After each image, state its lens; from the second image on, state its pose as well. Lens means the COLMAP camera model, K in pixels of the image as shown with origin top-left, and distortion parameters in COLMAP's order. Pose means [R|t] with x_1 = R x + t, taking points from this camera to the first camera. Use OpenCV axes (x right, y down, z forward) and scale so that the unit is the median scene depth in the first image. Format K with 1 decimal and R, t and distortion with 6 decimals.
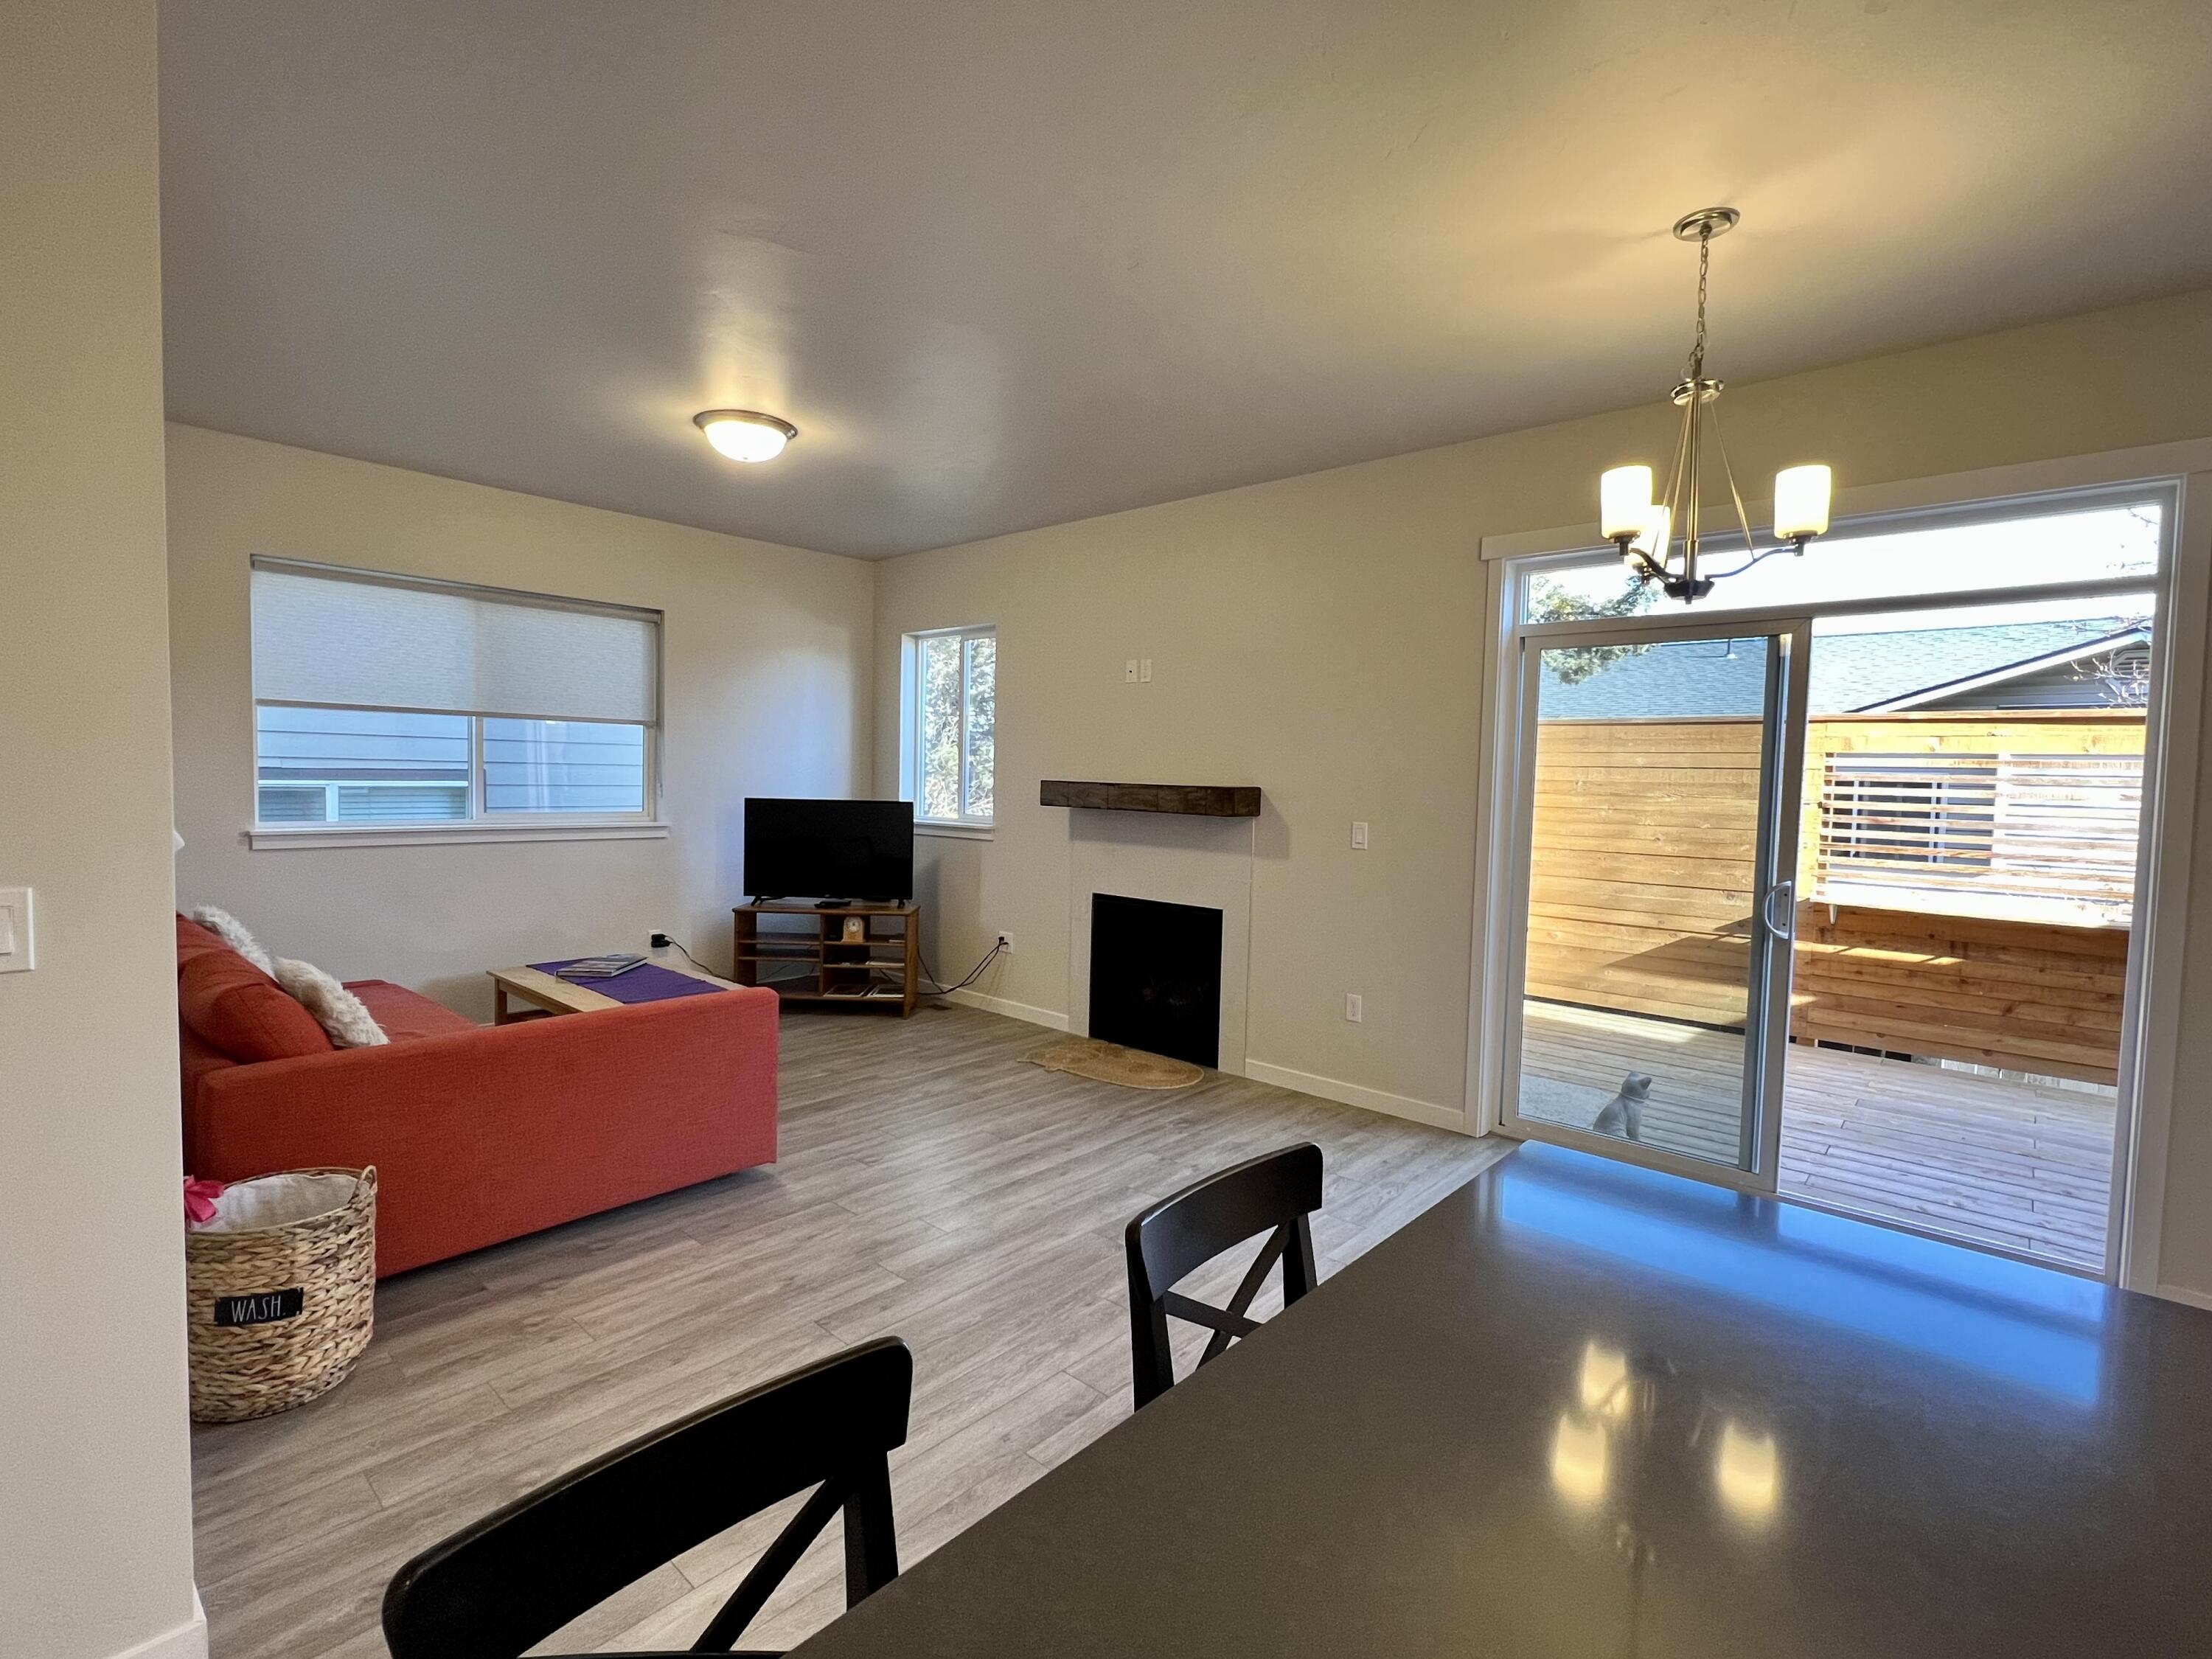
lens RADIAL K [[1018.0, 0, 1105.6], [0, 1018.0, 827.4], [0, 0, 1]] dist [-0.002264, -0.000528]
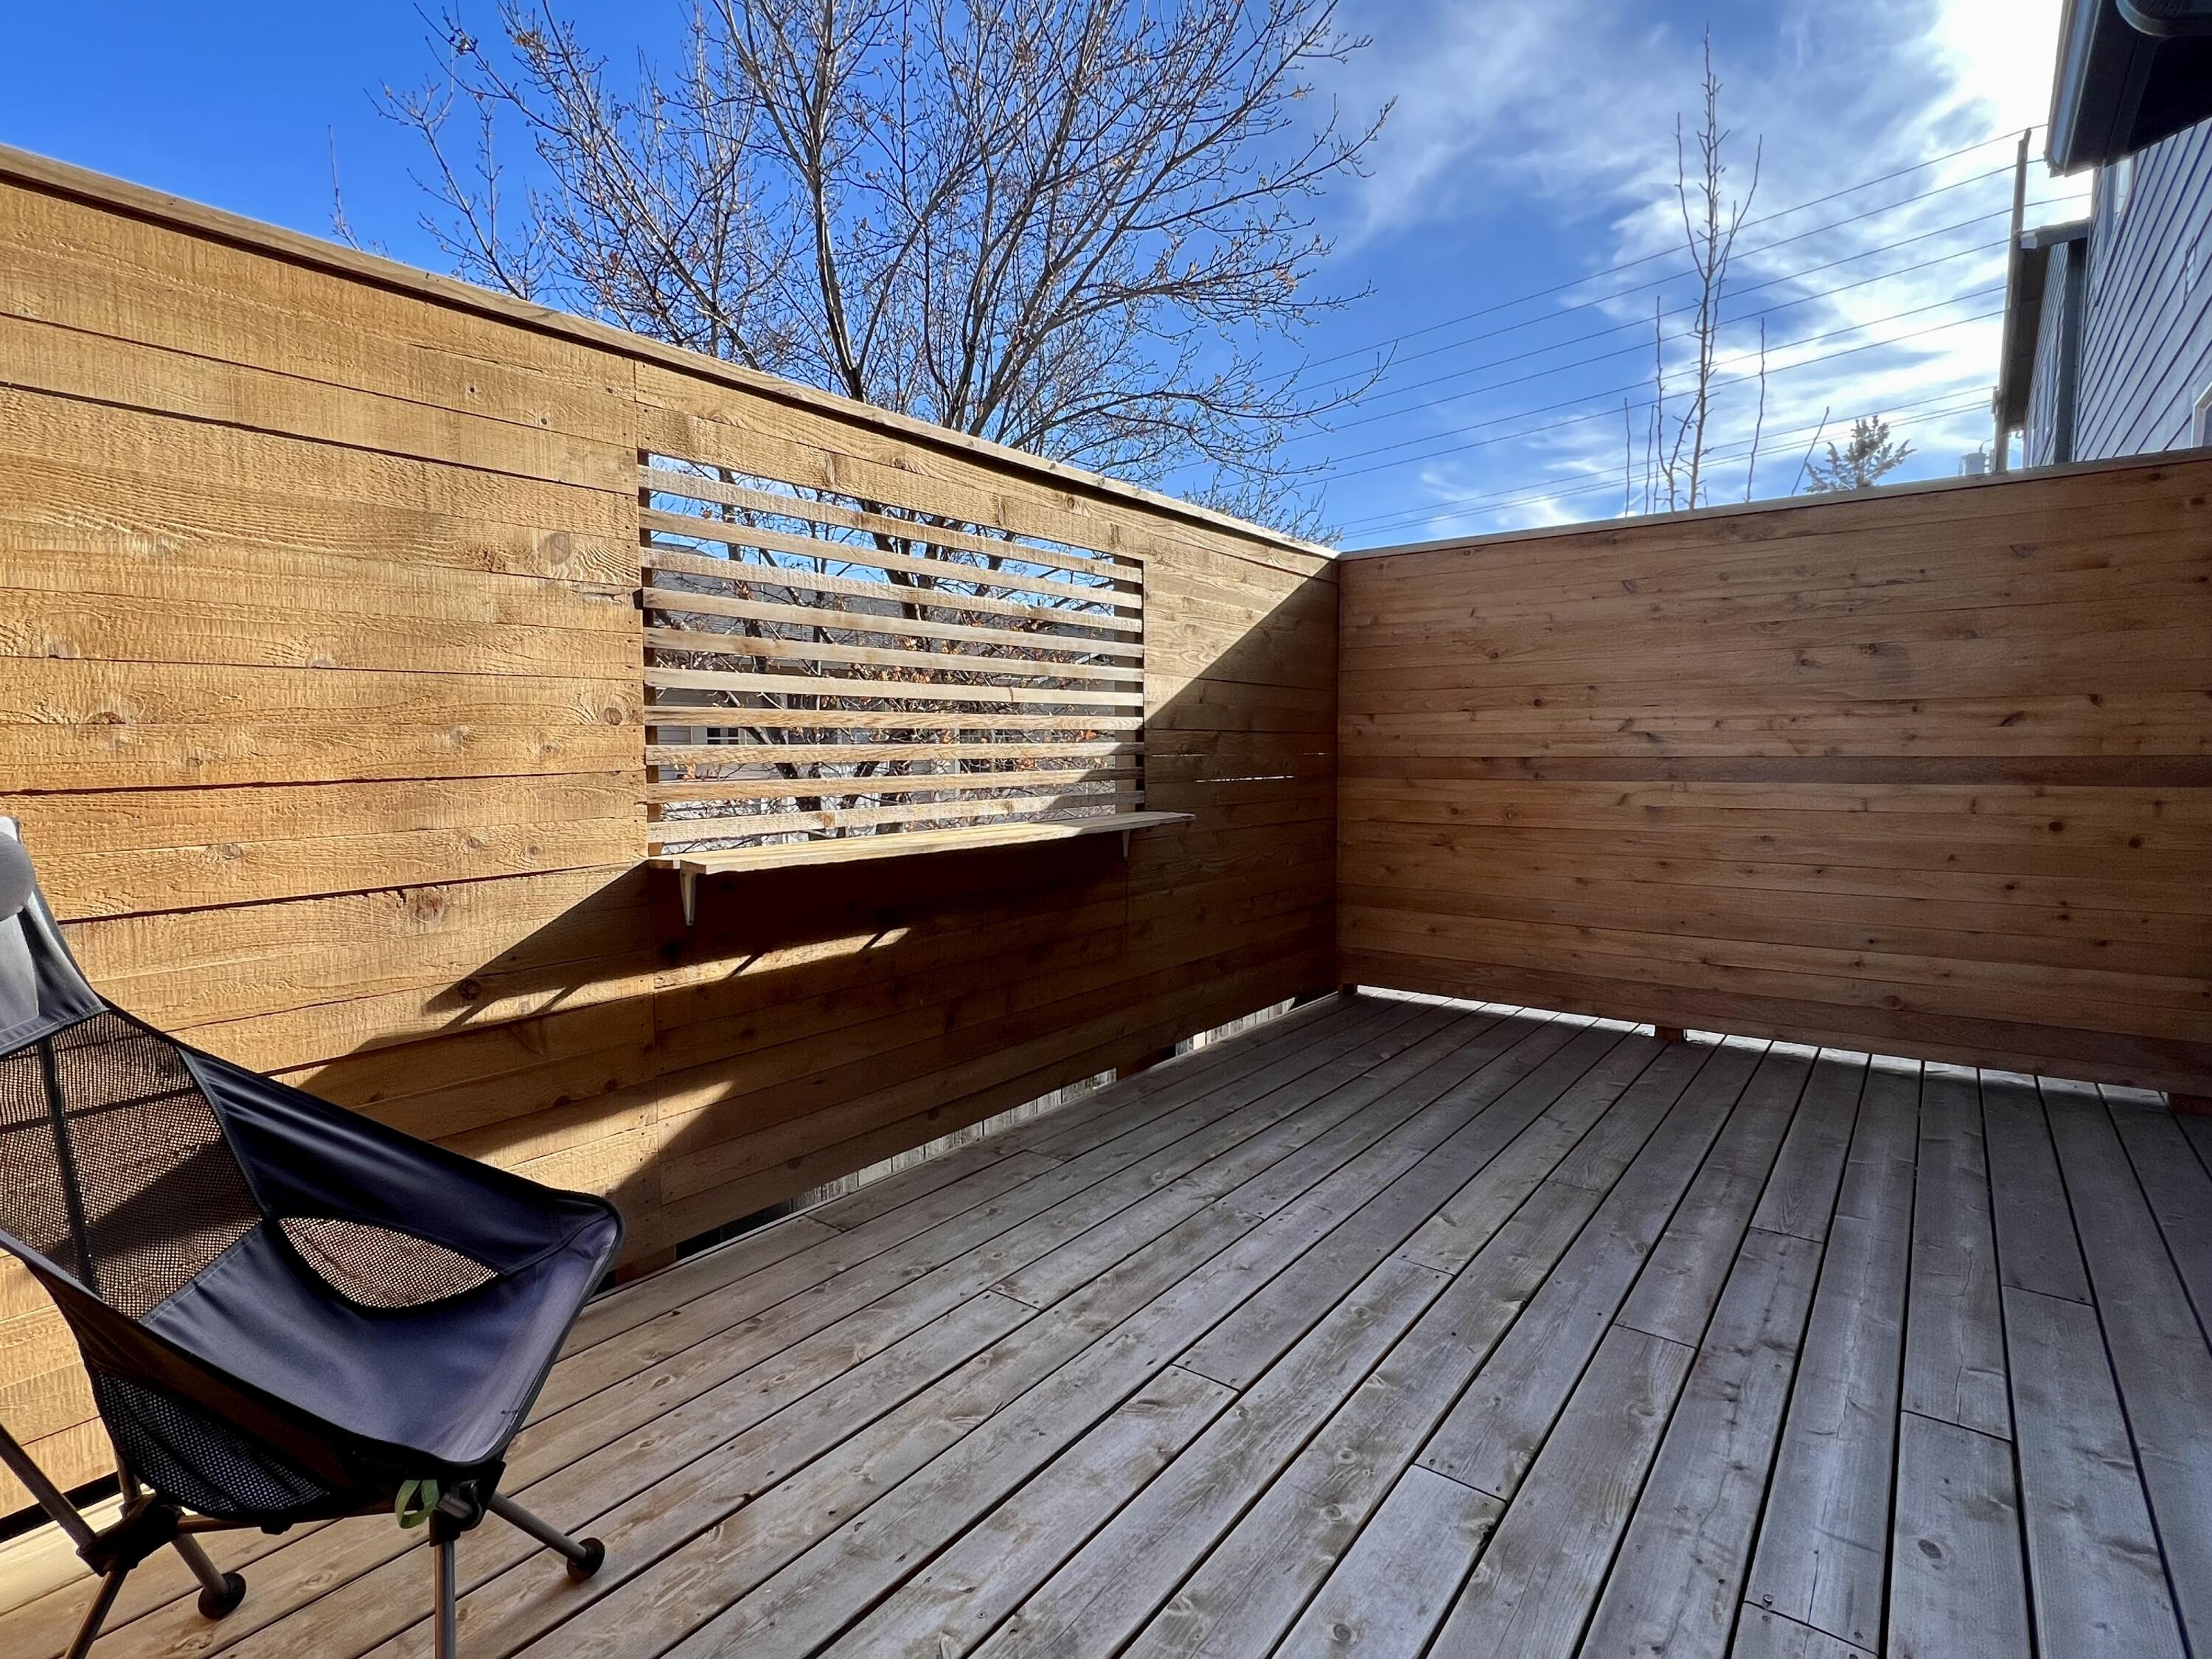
lens RADIAL K [[1108.2, 0, 1105.5], [0, 1108.2, 827.1], [0, 0, 1]] dist [-0.002307, -0.000909]
pose [[-0.081241, -0.107210, 0.990912, 0.306260], [0.052317, 0.992369, 0.111657, 0.021708], [-0.995320, 0.060913, -0.075012, 0.880765]]
